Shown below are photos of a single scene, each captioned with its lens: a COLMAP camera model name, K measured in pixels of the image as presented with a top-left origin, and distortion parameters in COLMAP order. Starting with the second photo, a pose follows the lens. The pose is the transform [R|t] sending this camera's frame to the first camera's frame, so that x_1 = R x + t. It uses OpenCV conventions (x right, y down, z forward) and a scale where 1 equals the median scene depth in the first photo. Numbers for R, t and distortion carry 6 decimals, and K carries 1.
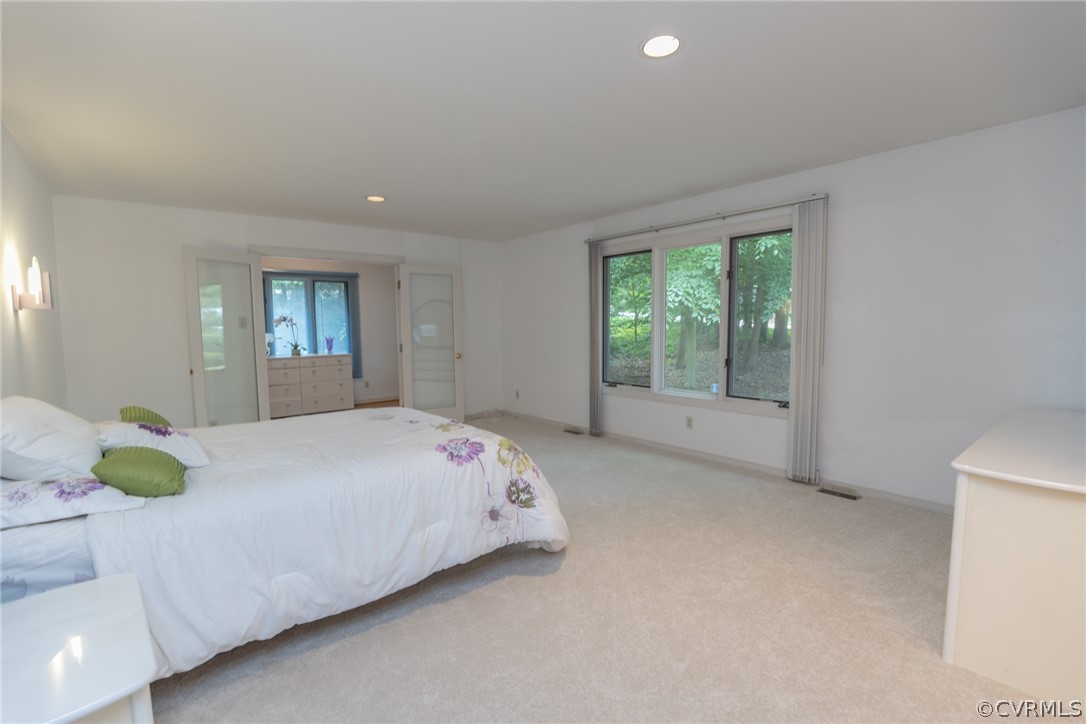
lens RADIAL K [[496.6, 0, 540.1], [0, 496.6, 362.0], [0, 0, 1]] dist [-0.036339, 0.007091]
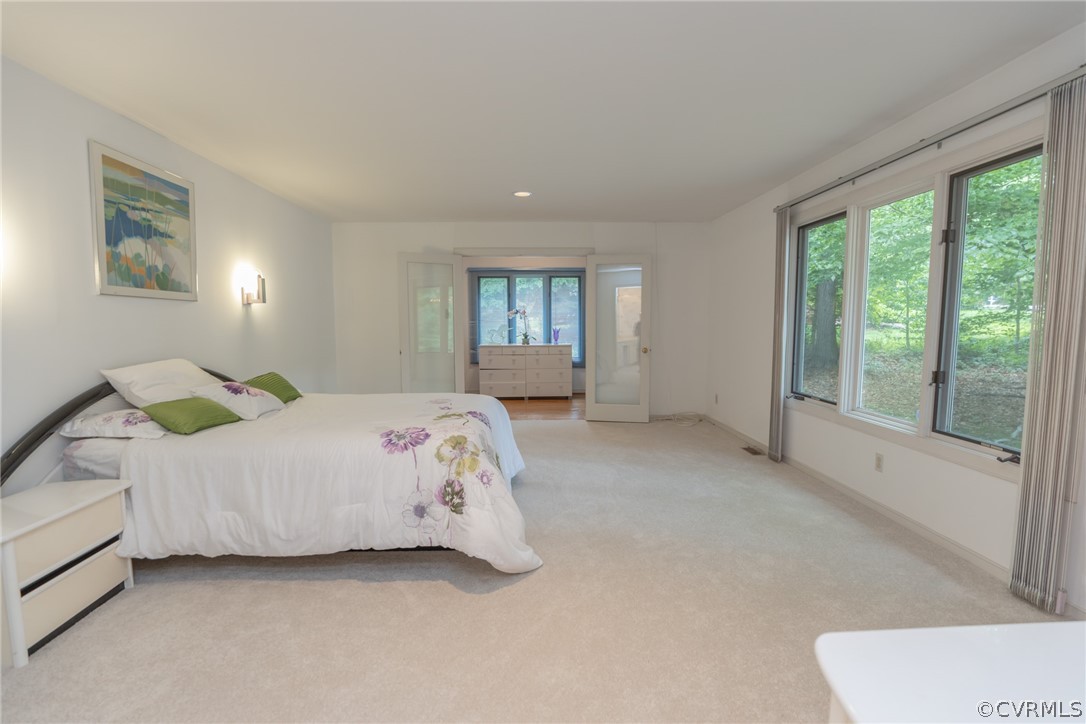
lens RADIAL K [[496.6, 0, 541.0], [0, 496.6, 364.3], [0, 0, 1]] dist [-0.036339, 0.007091]
pose [[0.792147, 0.059831, -0.607390, 0.585860], [-0.050708, 0.998194, 0.032194, -0.015619], [0.608220, 0.005297, 0.793751, 0.340458]]
